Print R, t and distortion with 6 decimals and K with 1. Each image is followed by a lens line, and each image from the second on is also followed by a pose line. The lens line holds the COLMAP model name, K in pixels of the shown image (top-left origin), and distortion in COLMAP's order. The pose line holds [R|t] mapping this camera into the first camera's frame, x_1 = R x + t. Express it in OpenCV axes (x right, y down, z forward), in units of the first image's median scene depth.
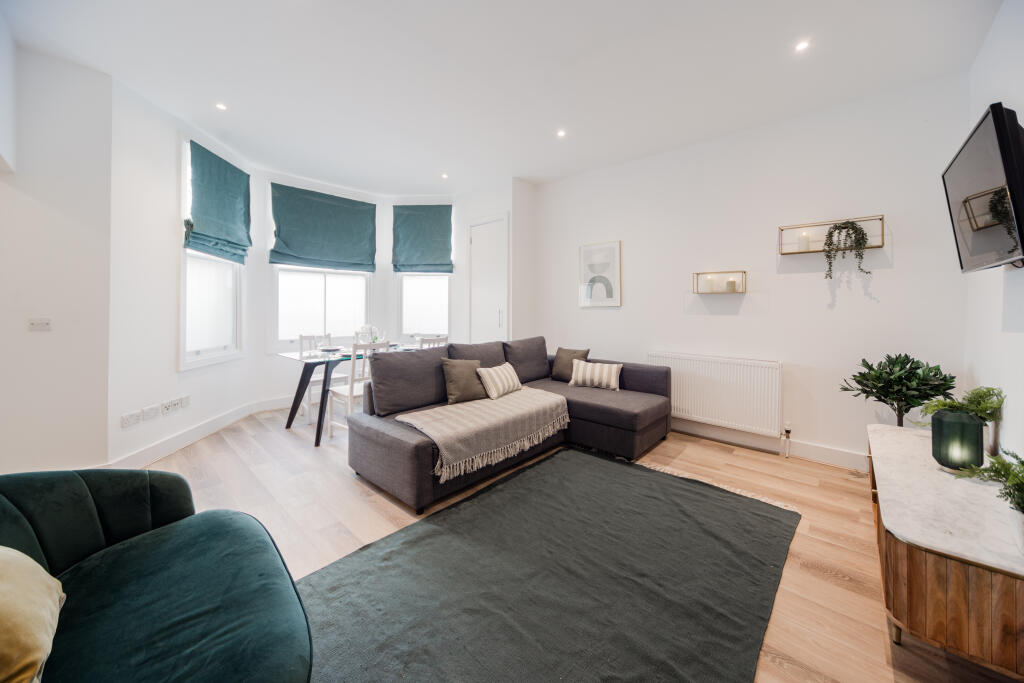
lens RADIAL K [[374.4, 0, 511.1], [0, 374.4, 319.0], [0, 0, 1]] dist [-0.001018, -0.000211]
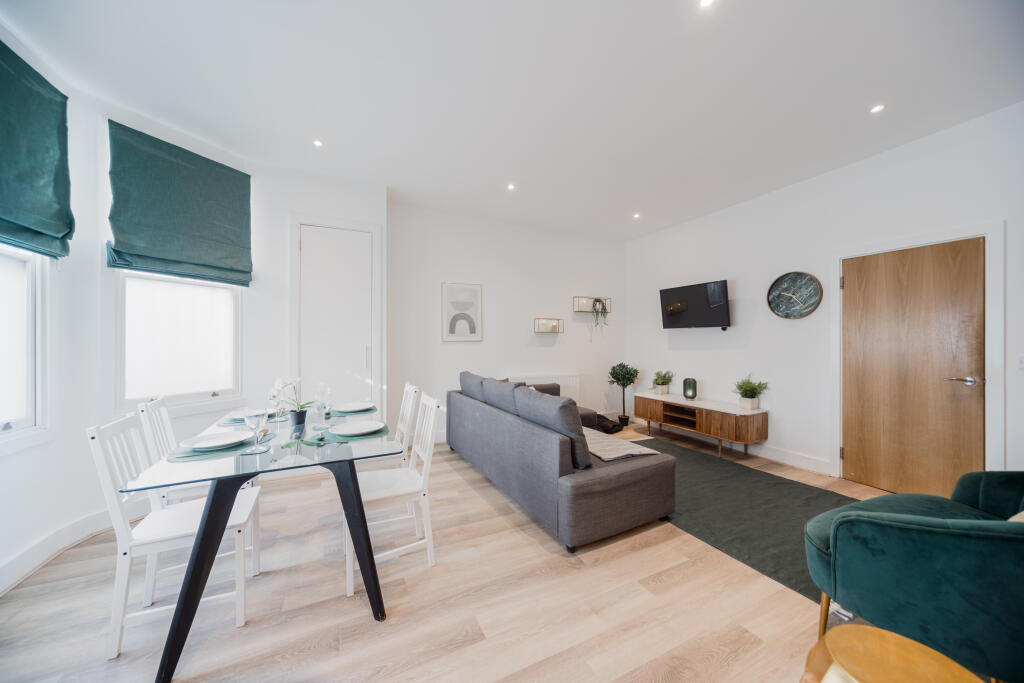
lens RADIAL K [[368.5, 0, 505.7], [0, 368.5, 343.8], [0, 0, 1]] dist [-0.000103, 0.000169]
pose [[0.345500, -0.004436, 0.938408, -0.938195], [0.036098, 0.999312, -0.008566, -0.015910], [-0.937724, 0.036834, 0.345423, 0.655437]]
